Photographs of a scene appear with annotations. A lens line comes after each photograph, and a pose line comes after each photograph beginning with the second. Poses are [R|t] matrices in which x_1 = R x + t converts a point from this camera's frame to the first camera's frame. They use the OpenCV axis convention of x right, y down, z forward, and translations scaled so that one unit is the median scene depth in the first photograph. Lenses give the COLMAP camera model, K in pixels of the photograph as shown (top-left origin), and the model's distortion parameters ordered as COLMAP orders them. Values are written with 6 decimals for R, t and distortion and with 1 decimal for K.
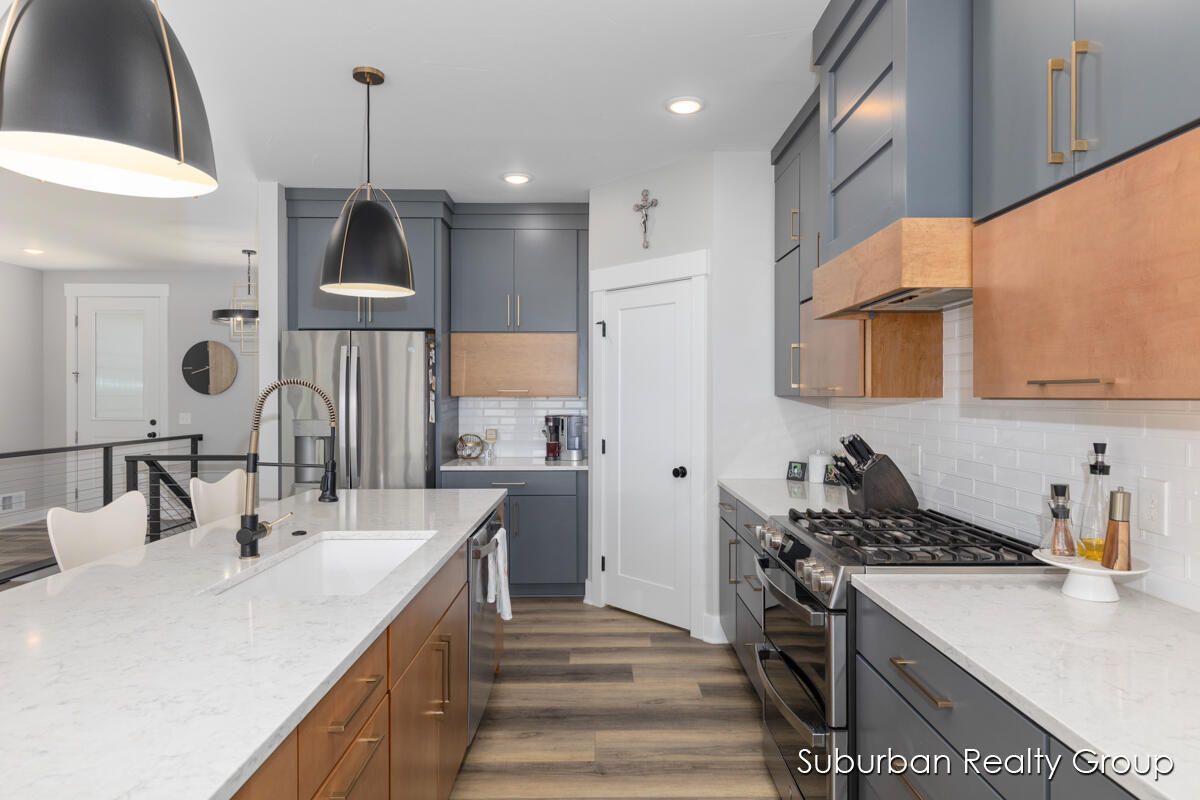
lens RADIAL K [[680.9, 0, 600.0], [0, 680.9, 400.0], [0, 0, 1]] dist [-0.001052, -0.000190]
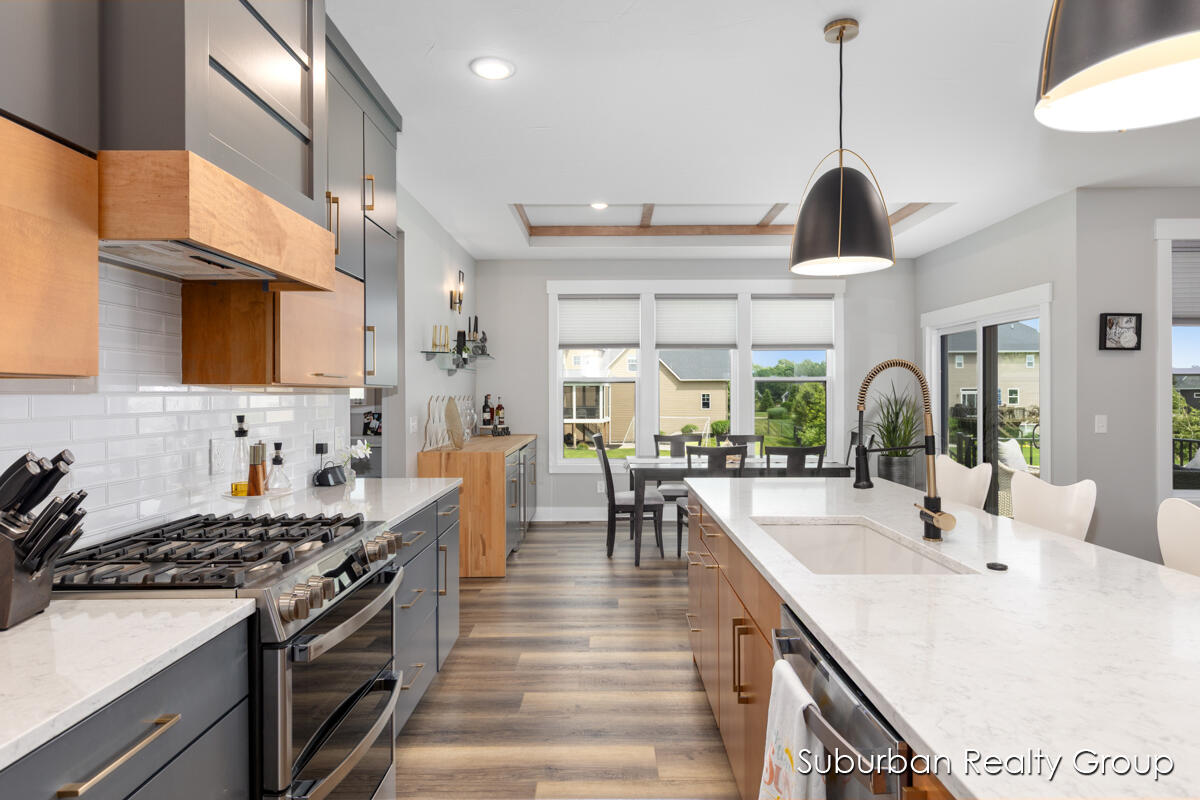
lens RADIAL K [[680.9, 0, 600.0], [0, 680.9, 400.0], [0, 0, 1]] dist [-0.001052, -0.000190]
pose [[-0.999935, 0.002729, -0.011069, -0.005380], [0.002563, 0.999885, 0.014966, 0.004675], [0.011109, 0.014937, -0.999827, 0.951603]]
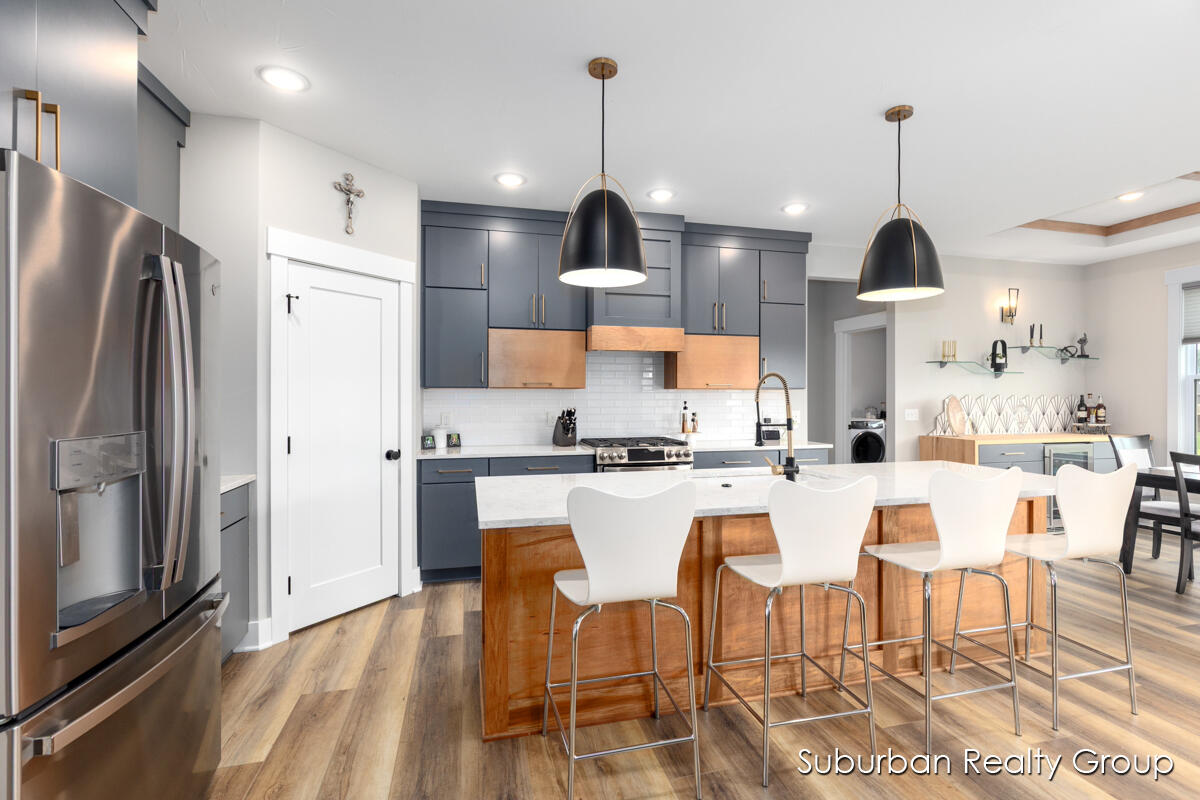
lens RADIAL K [[558.5, 0, 600.0], [0, 558.5, 400.0], [0, 0, 1]] dist [0.001569, 0.000210]
pose [[-0.246660, -0.009302, 0.969057, -0.791340], [0.005587, 0.999924, 0.011020, 0.008424], [-0.969086, 0.008132, -0.246589, 0.843438]]
